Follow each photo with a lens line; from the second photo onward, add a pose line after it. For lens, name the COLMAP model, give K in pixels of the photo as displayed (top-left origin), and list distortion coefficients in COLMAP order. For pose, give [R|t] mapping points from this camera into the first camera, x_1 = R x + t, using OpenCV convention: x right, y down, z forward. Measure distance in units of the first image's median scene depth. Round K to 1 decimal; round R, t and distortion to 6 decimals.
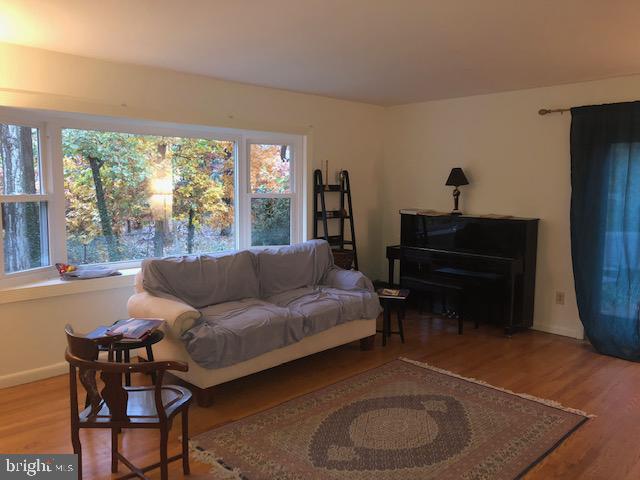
lens RADIAL K [[522.2, 0, 320.0], [0, 522.2, 240.0], [0, 0, 1]] dist [0.010420, 0.006483]
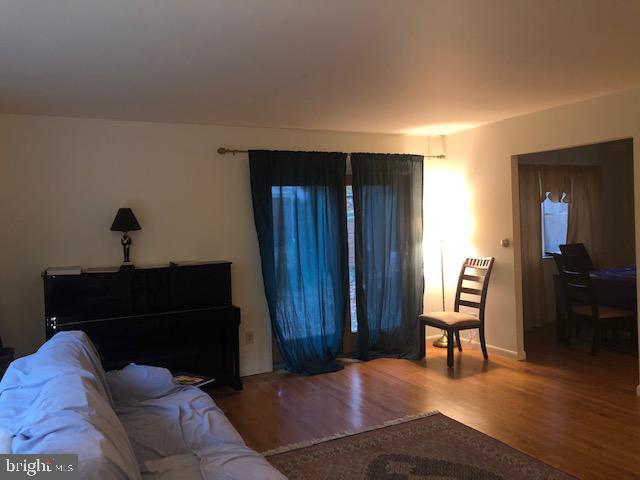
lens RADIAL K [[522.2, 0, 320.0], [0, 522.2, 240.0], [0, 0, 1]] dist [0.010420, 0.006483]
pose [[0.306485, -0.047976, 0.950666, -0.445904], [0.142349, 0.989808, 0.004059, -0.059867], [-0.941171, 0.134082, 0.310191, 0.555115]]
